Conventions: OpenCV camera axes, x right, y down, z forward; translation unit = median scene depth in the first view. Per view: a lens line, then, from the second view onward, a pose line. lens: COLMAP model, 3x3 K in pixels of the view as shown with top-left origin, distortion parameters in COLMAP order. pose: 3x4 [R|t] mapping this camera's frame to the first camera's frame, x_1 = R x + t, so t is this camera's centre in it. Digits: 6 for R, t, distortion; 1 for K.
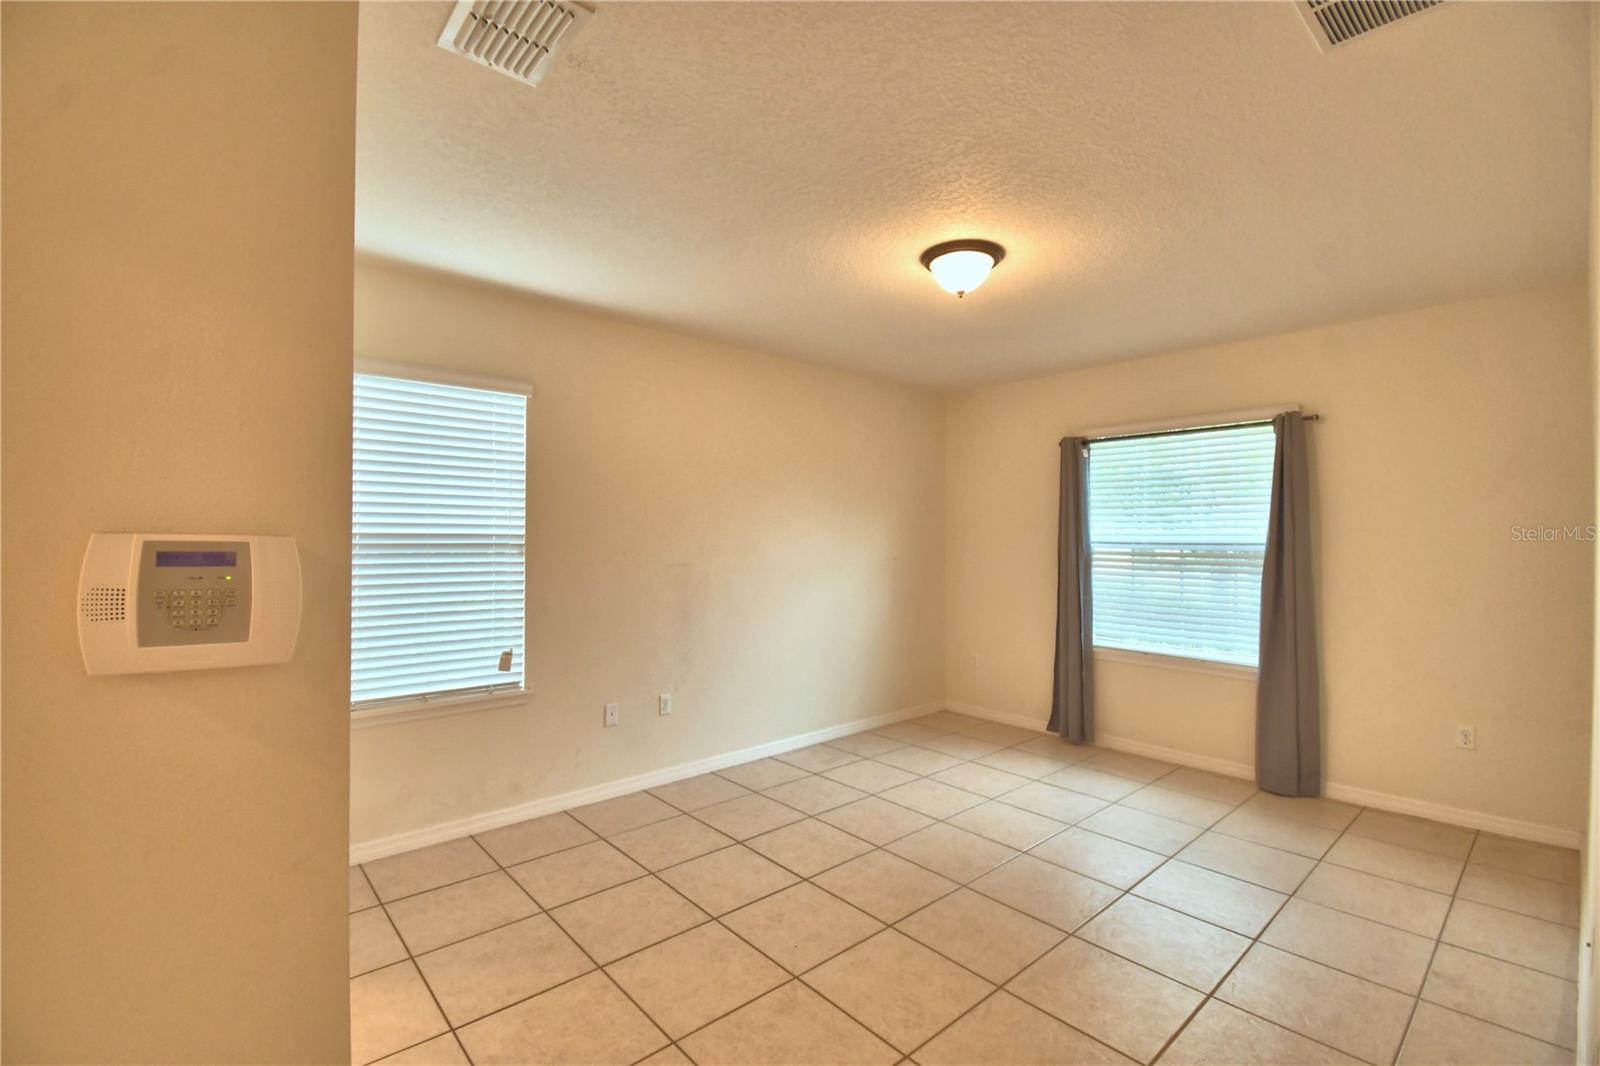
lens RADIAL K [[697.4, 0, 791.2], [0, 697.4, 532.0], [0, 0, 1]] dist [0.024021, -0.027981]
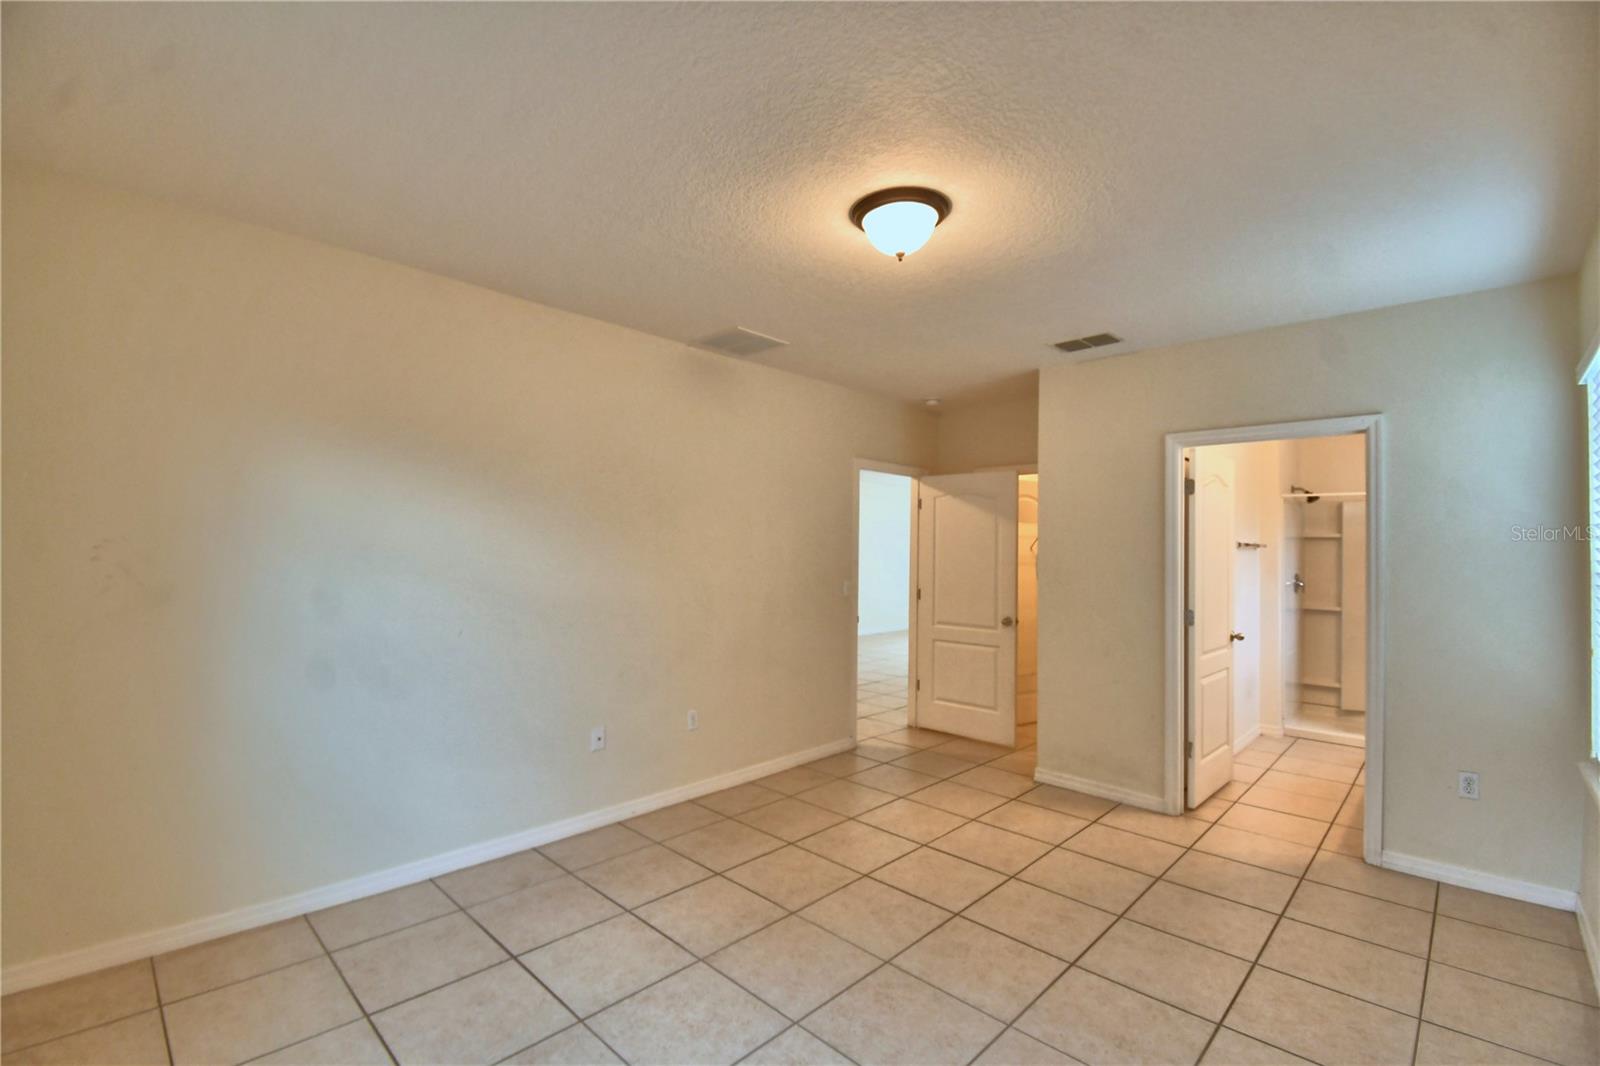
lens RADIAL K [[697.4, 0, 791.2], [0, 697.4, 532.0], [0, 0, 1]] dist [0.024021, -0.027981]
pose [[-0.996598, -0.022111, -0.079397, 0.311163], [-0.019482, 0.999241, -0.033728, 0.009925], [0.080082, -0.032066, -0.996272, 1.308735]]
